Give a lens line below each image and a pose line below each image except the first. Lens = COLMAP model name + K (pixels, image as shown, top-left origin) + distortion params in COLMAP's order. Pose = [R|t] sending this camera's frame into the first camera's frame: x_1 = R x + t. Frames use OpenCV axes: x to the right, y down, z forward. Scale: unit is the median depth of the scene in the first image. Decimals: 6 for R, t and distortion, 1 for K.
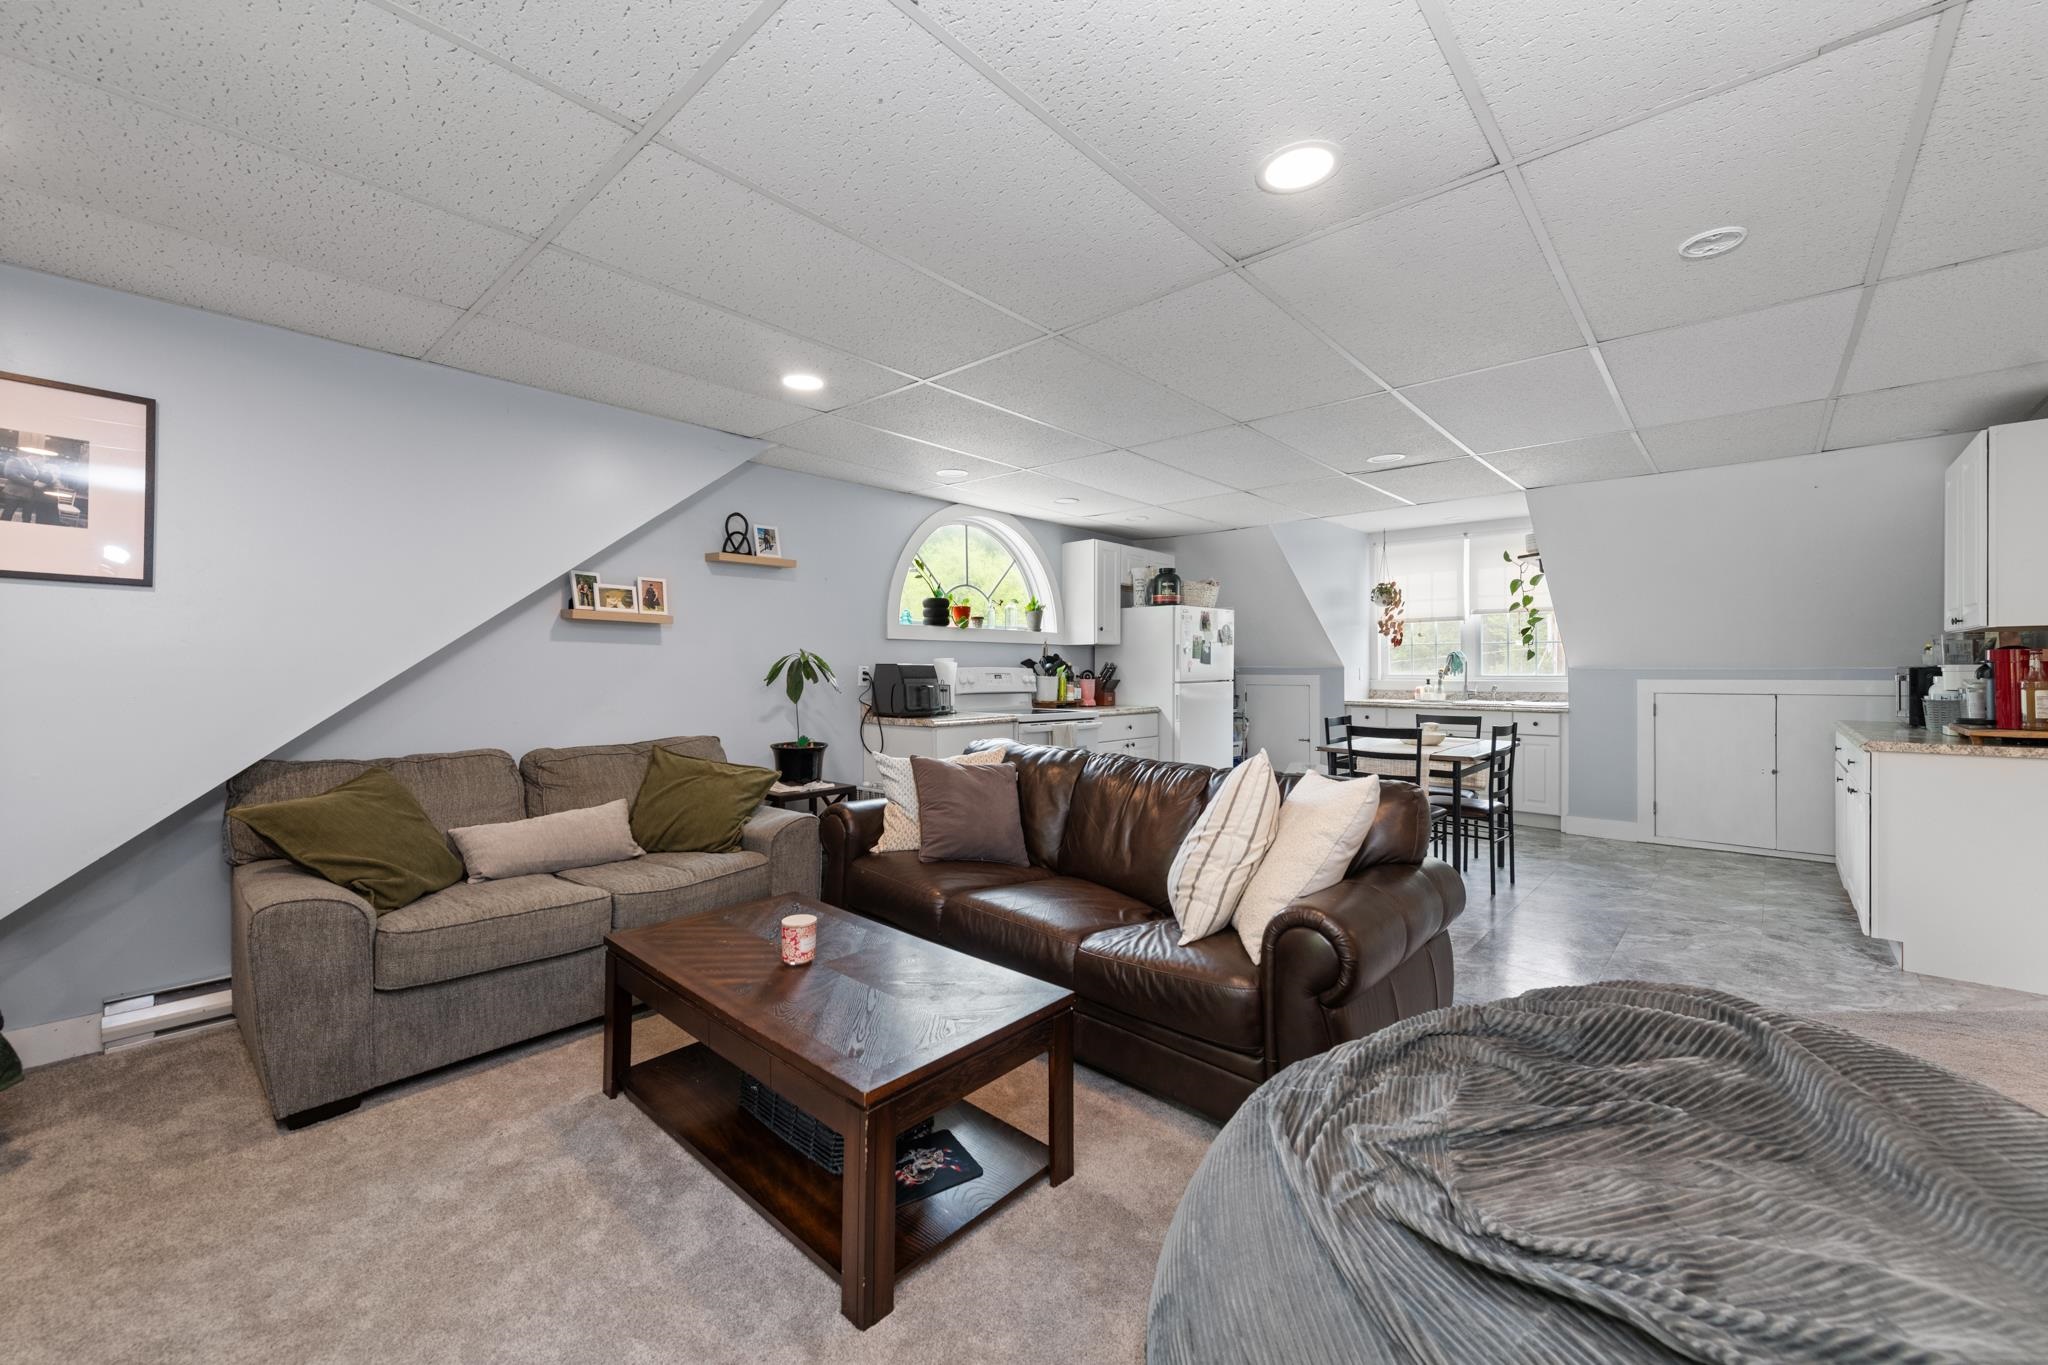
lens RADIAL K [[805.8, 0, 1024.0], [0, 805.8, 682.5], [0, 0, 1]] dist [0.005361, 0.000037]
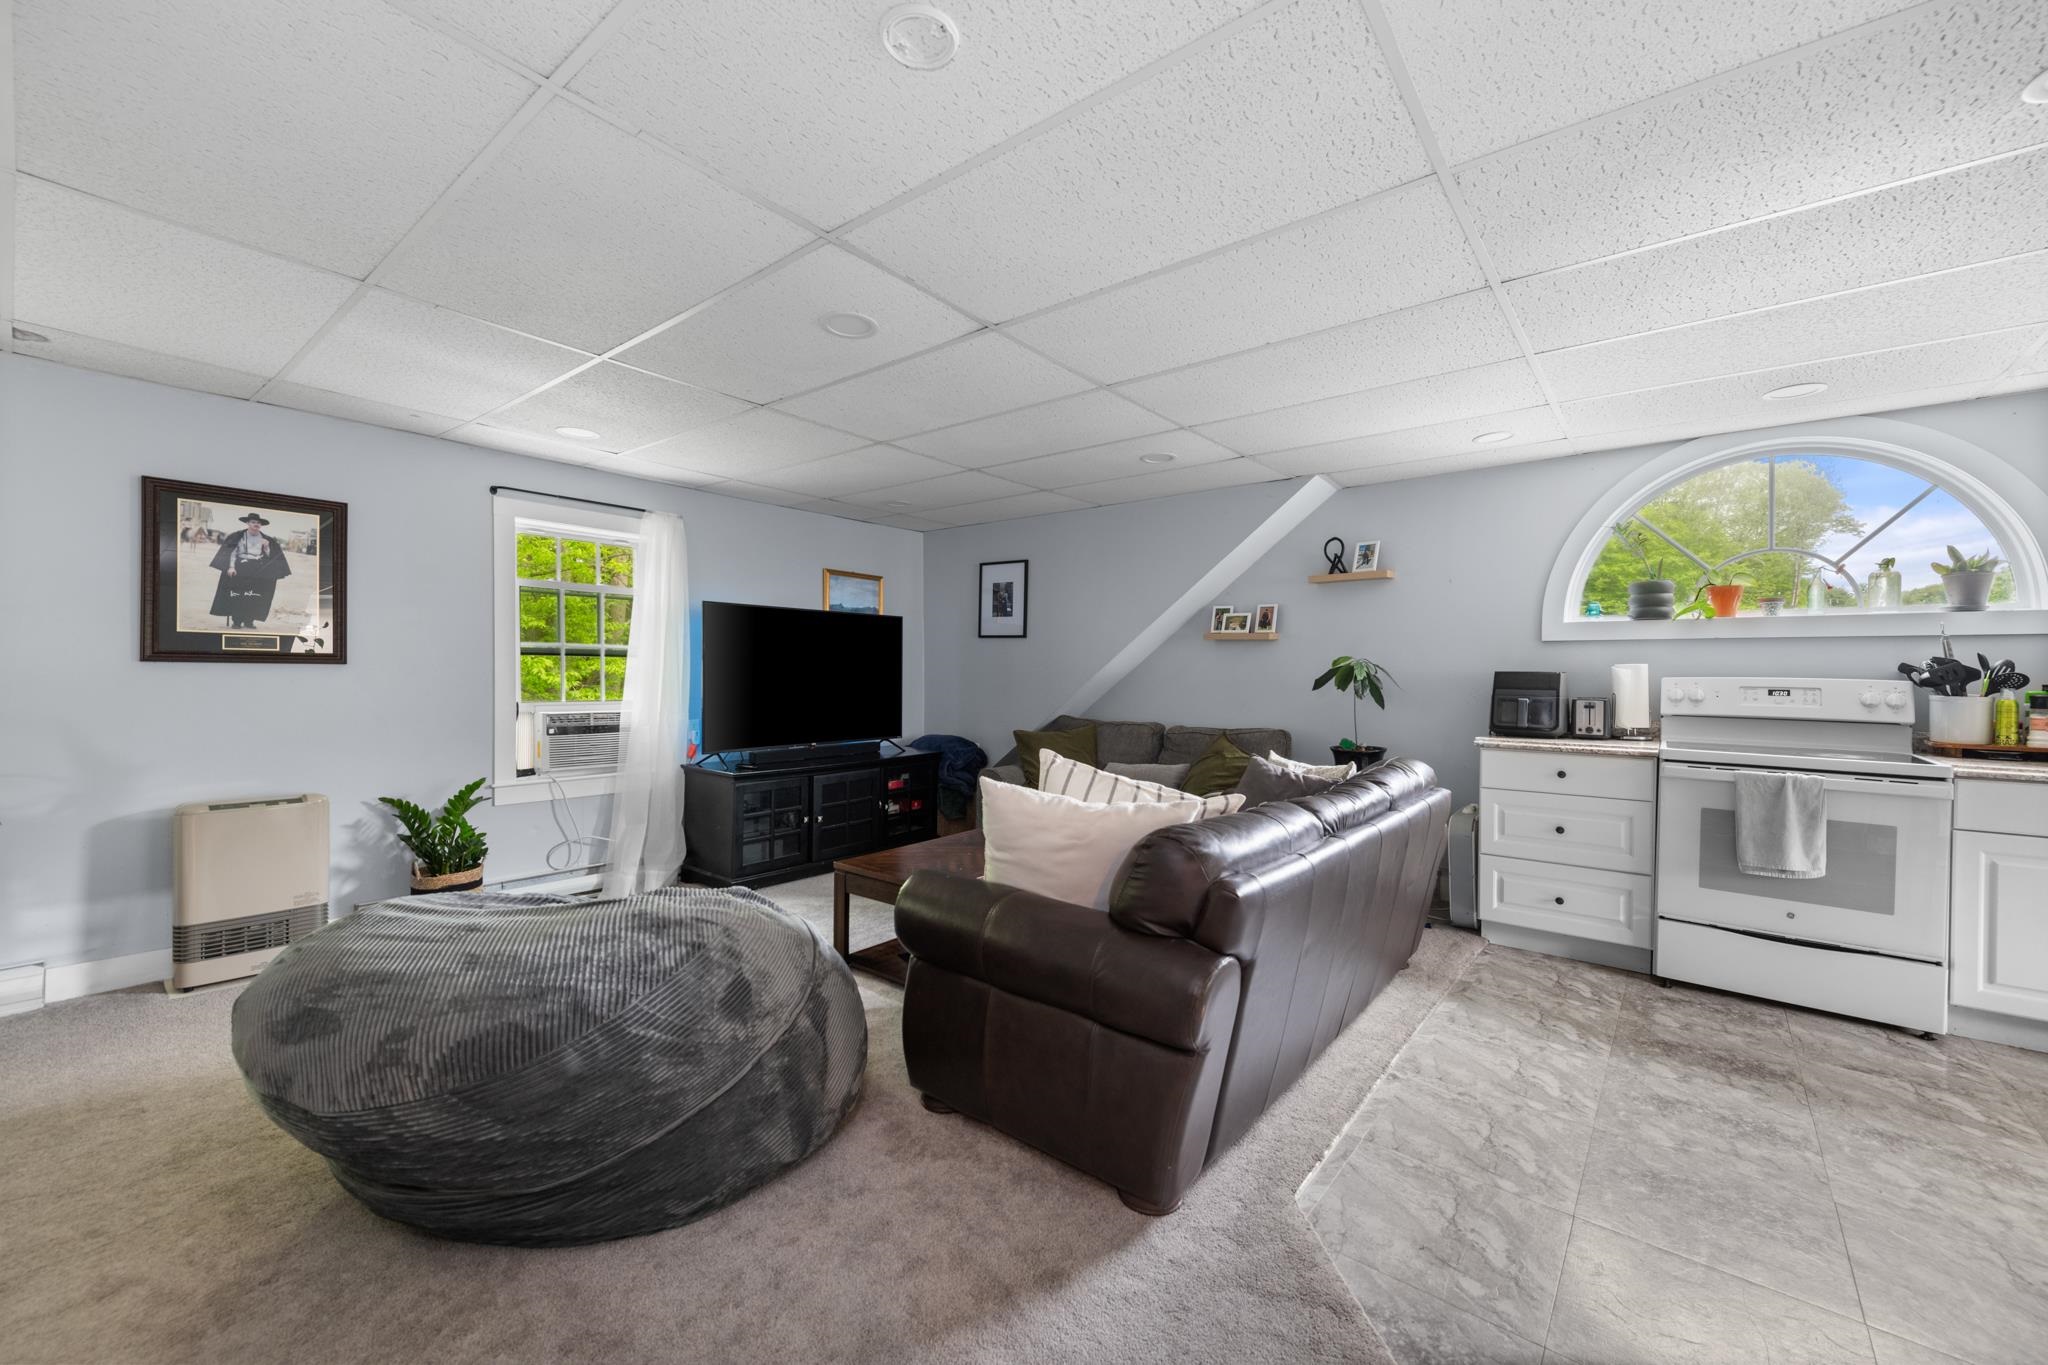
lens RADIAL K [[805.8, 0, 1024.0], [0, 805.8, 682.5], [0, 0, 1]] dist [0.005361, 0.000037]
pose [[0.060025, 0.013865, -0.998101, 0.686382], [-0.024325, 0.999627, 0.012423, -0.009939], [0.997900, 0.023533, 0.060340, 0.460623]]
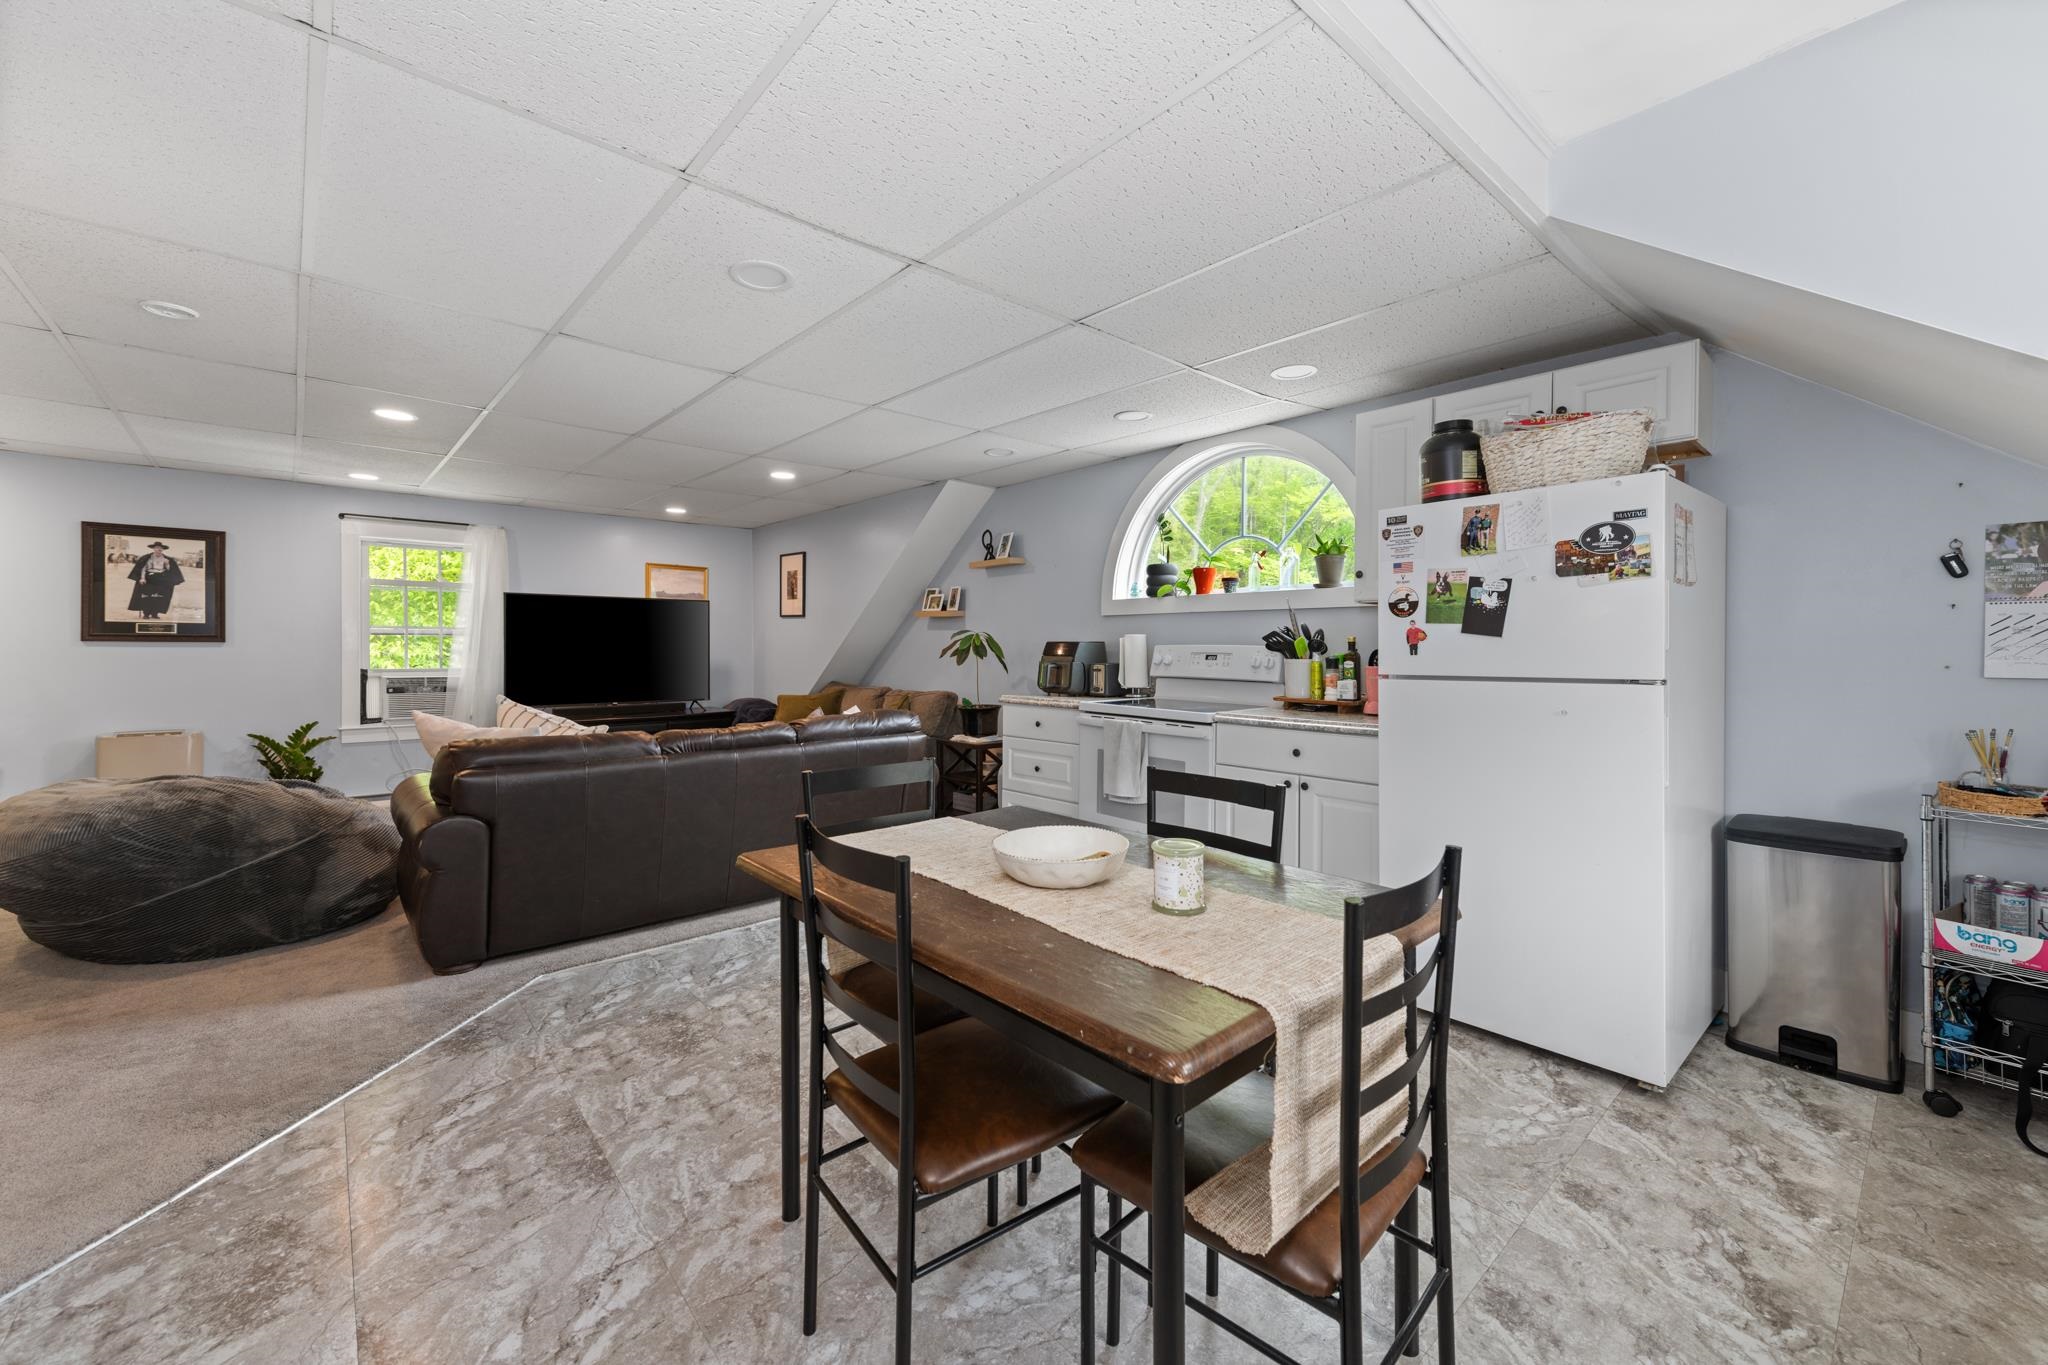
lens RADIAL K [[812.1, 0, 1055.3], [0, 812.1, 667.1], [0, 0, 1]] dist [-0.004679, -0.000446]
pose [[-0.085685, 0.024533, -0.996020, 0.910637], [-0.018469, 0.999486, 0.026207, -0.018345], [0.996151, 0.020642, -0.085188, 1.141243]]
